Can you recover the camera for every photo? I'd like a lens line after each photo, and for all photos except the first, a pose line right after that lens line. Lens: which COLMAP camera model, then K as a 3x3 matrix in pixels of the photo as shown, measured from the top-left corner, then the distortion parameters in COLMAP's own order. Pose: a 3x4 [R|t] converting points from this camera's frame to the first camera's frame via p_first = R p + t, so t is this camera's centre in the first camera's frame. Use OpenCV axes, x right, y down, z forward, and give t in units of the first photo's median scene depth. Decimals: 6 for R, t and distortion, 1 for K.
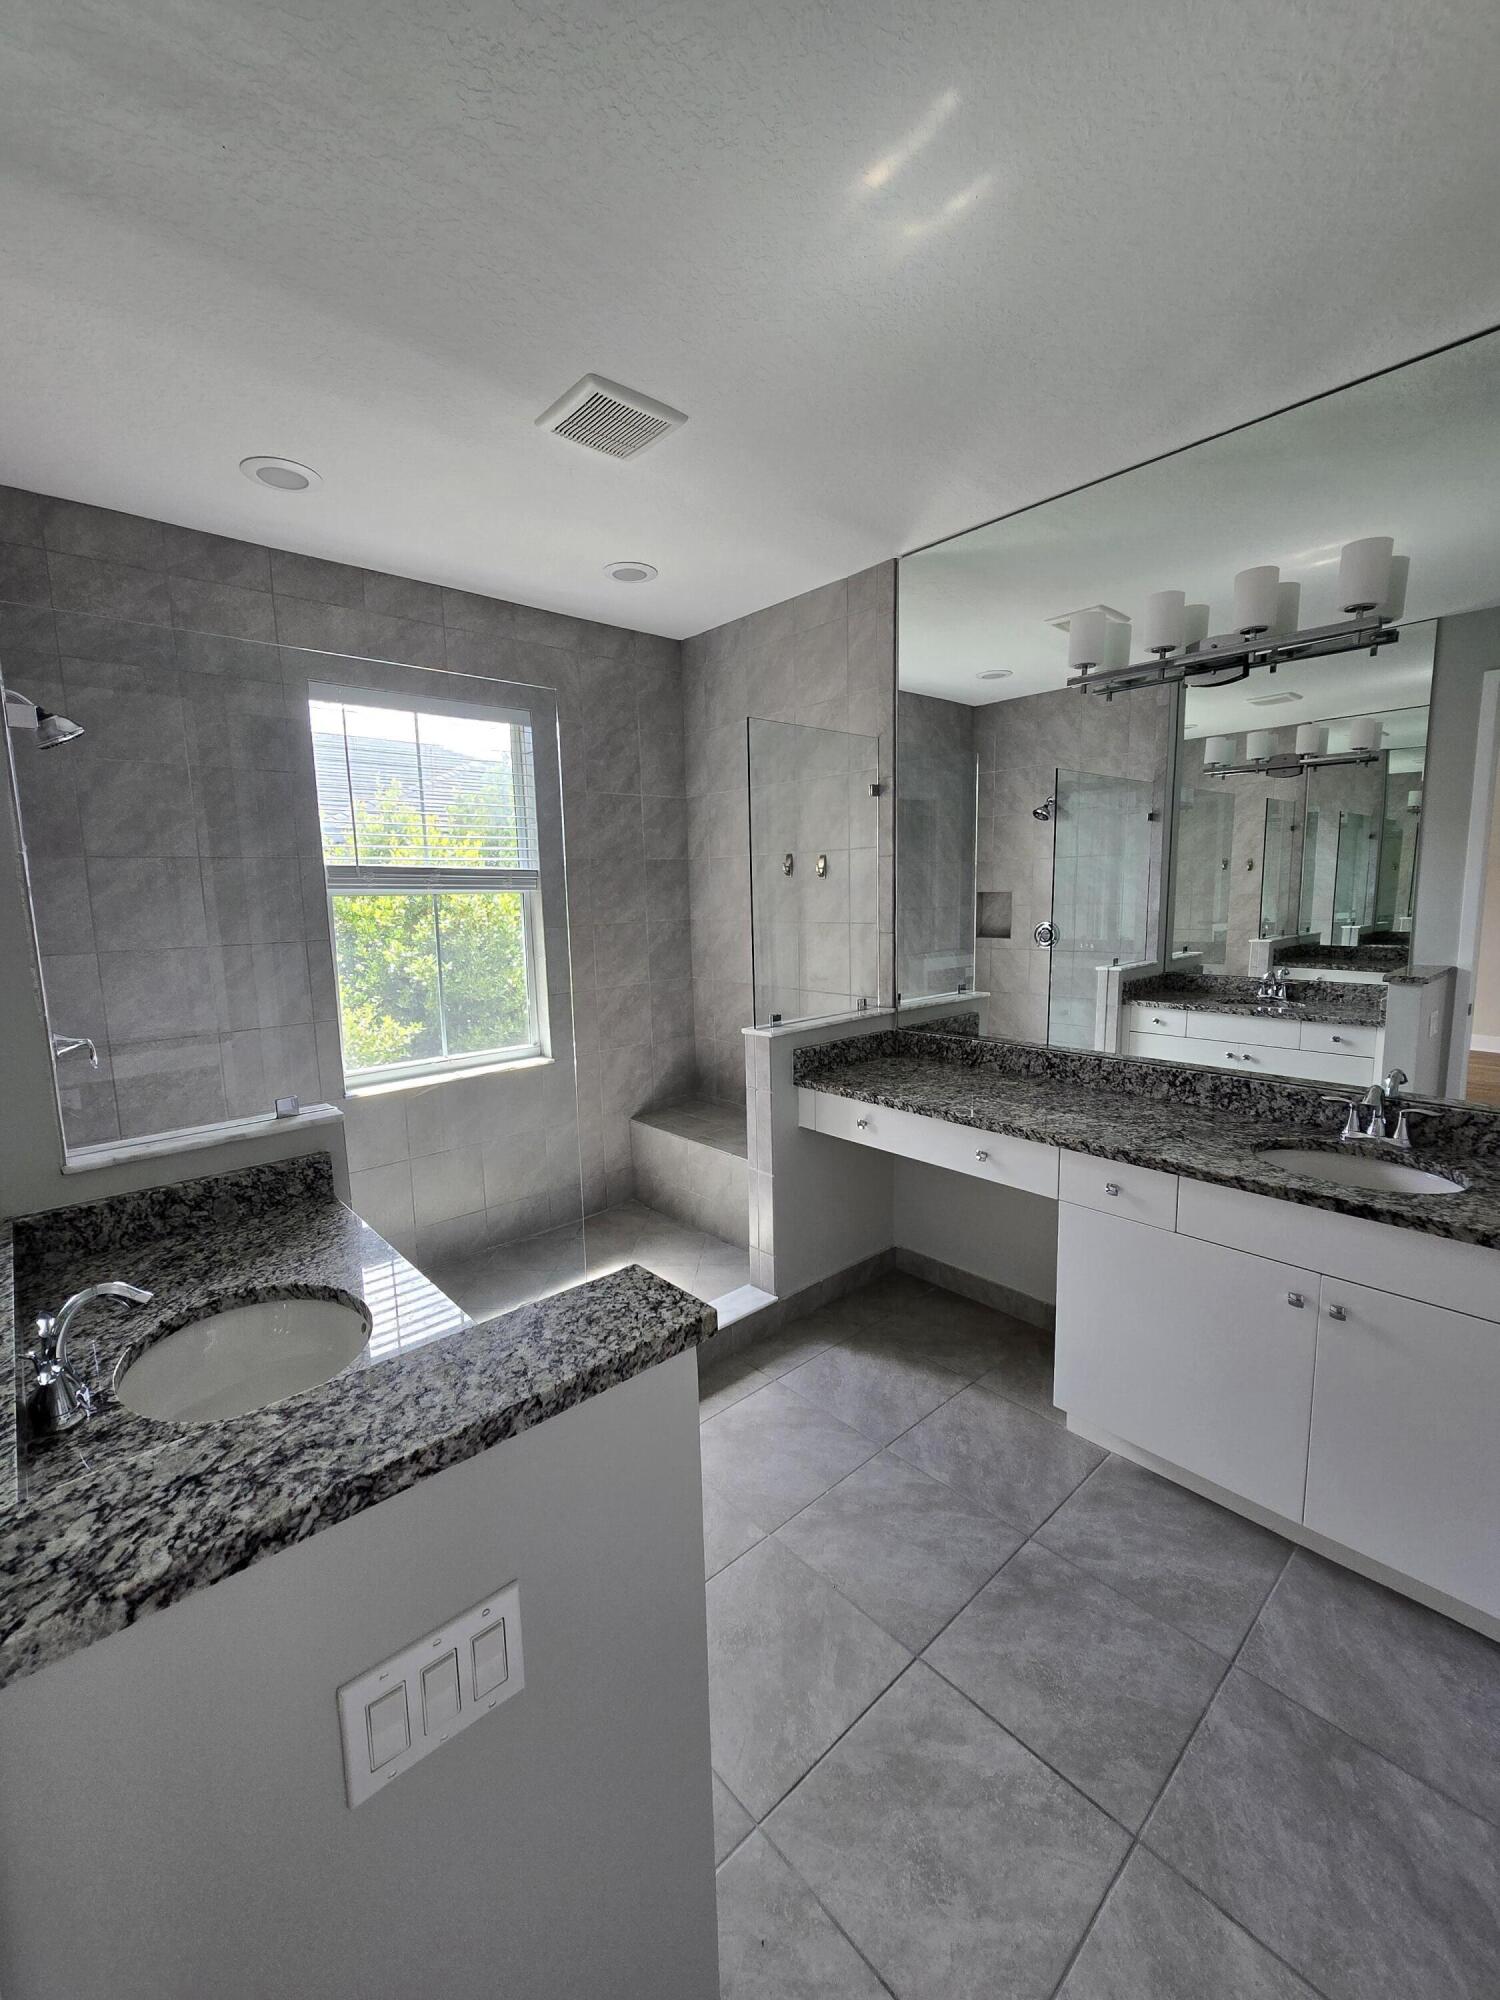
lens RADIAL K [[800.0, 0, 750.0], [0, 800.0, 1000.0], [0, 0, 1]] dist [-0.000326, -0.000125]
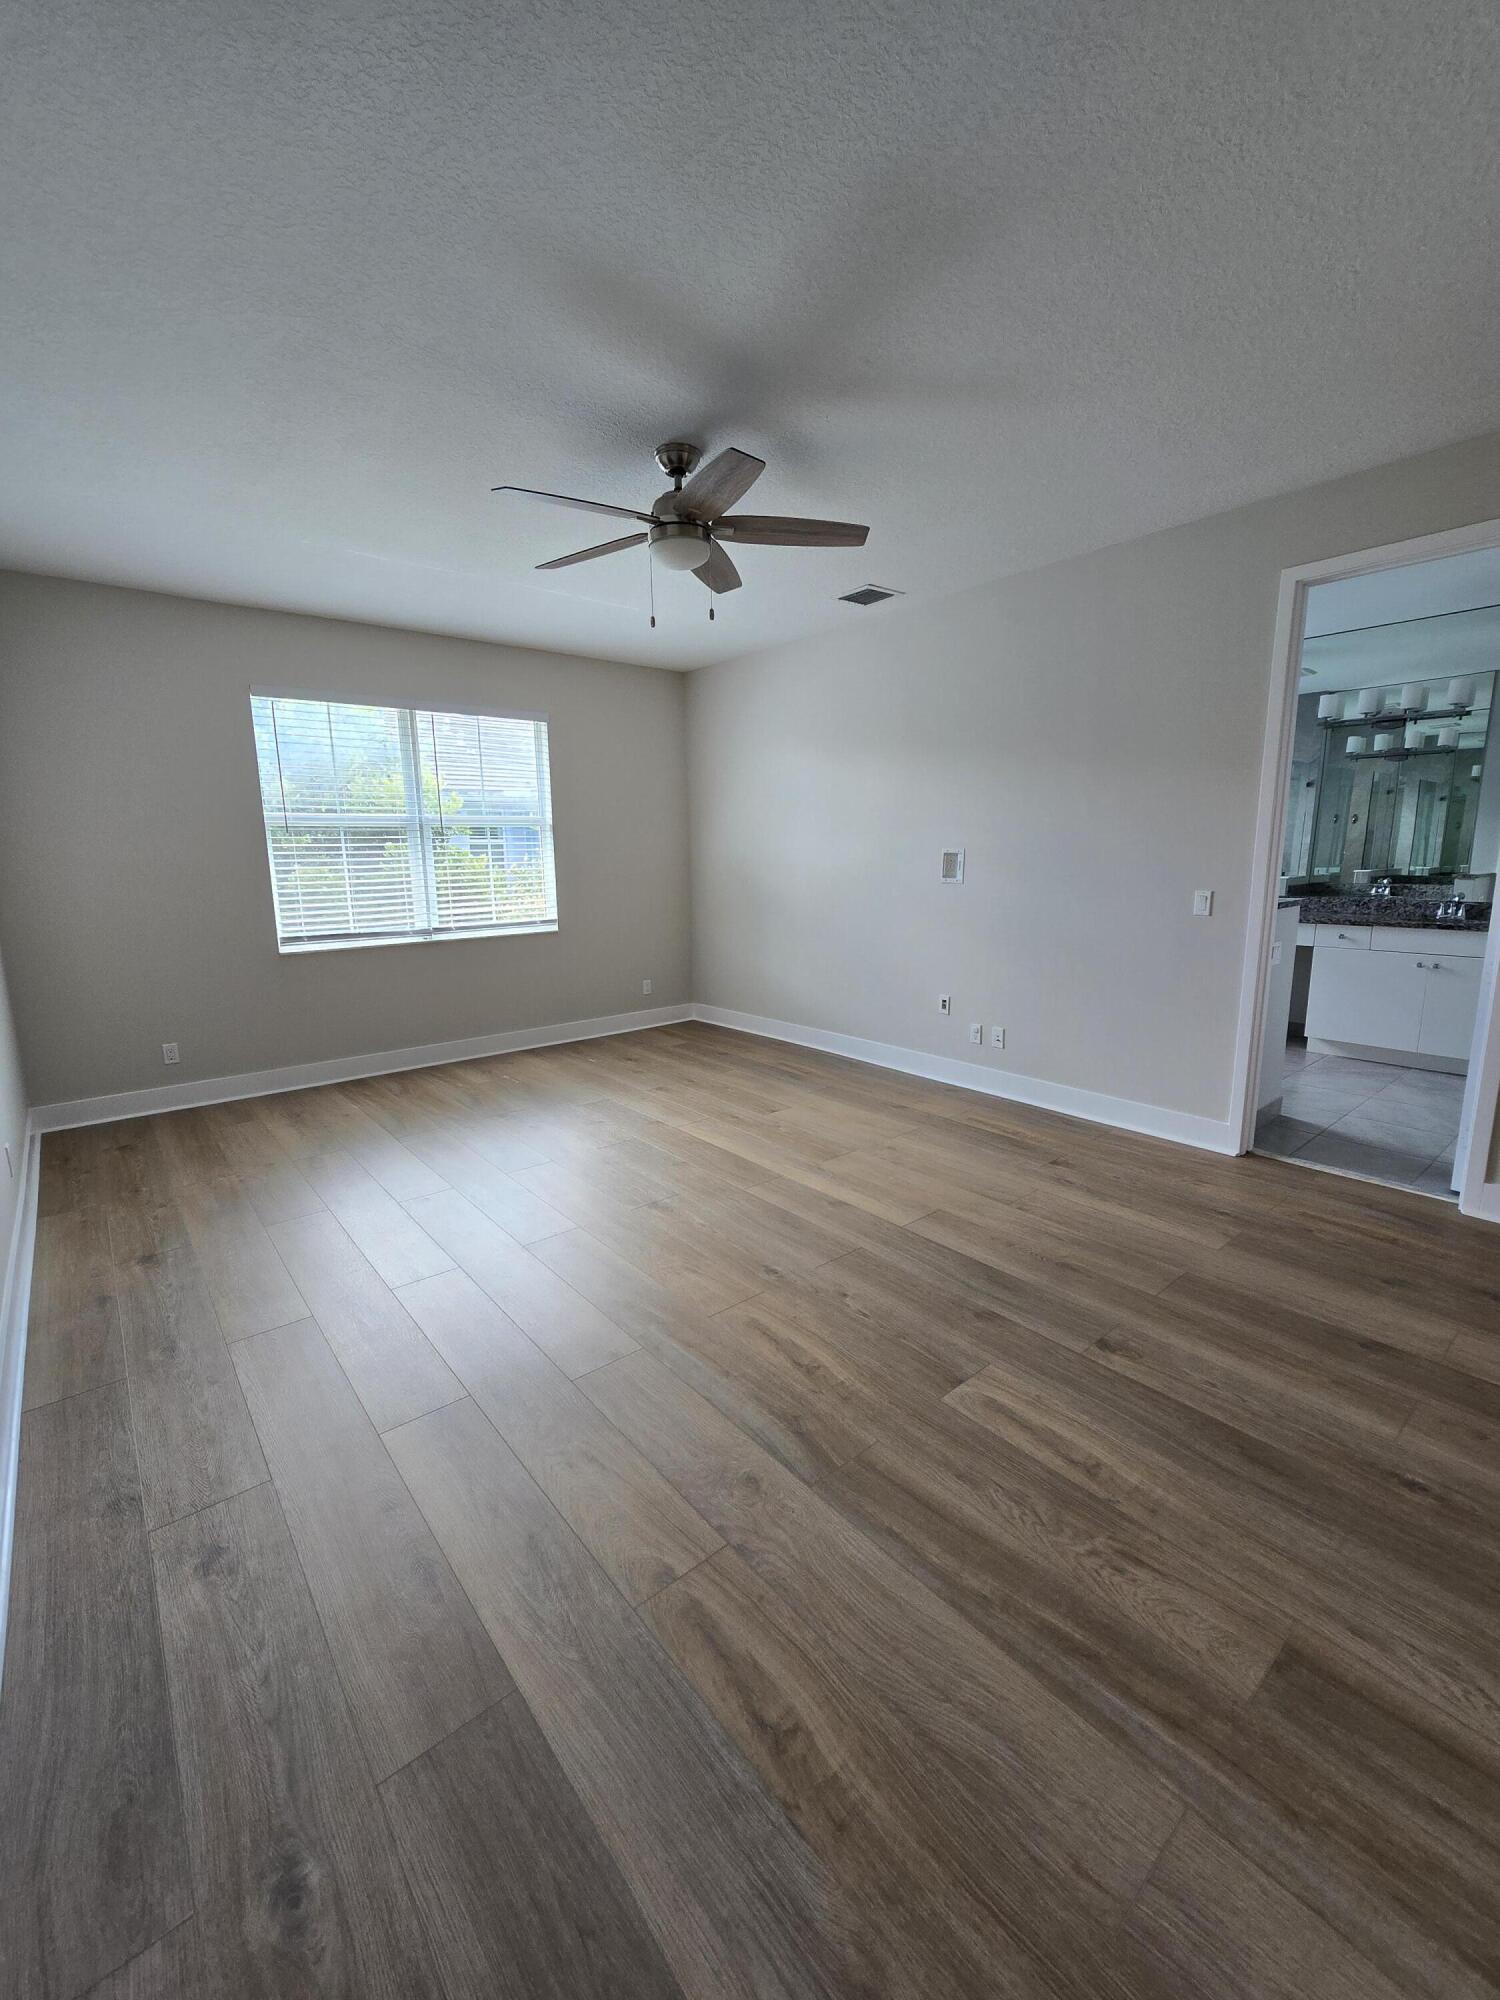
lens RADIAL K [[800.0, 0, 750.0], [0, 800.0, 1000.0], [0, 0, 1]] dist [-0.000326, -0.000125]
pose [[0.999191, 0.015869, -0.036960, -0.554696], [-0.014178, 0.998861, 0.045568, 0.147557], [0.037641, -0.045007, 0.998277, -0.673178]]
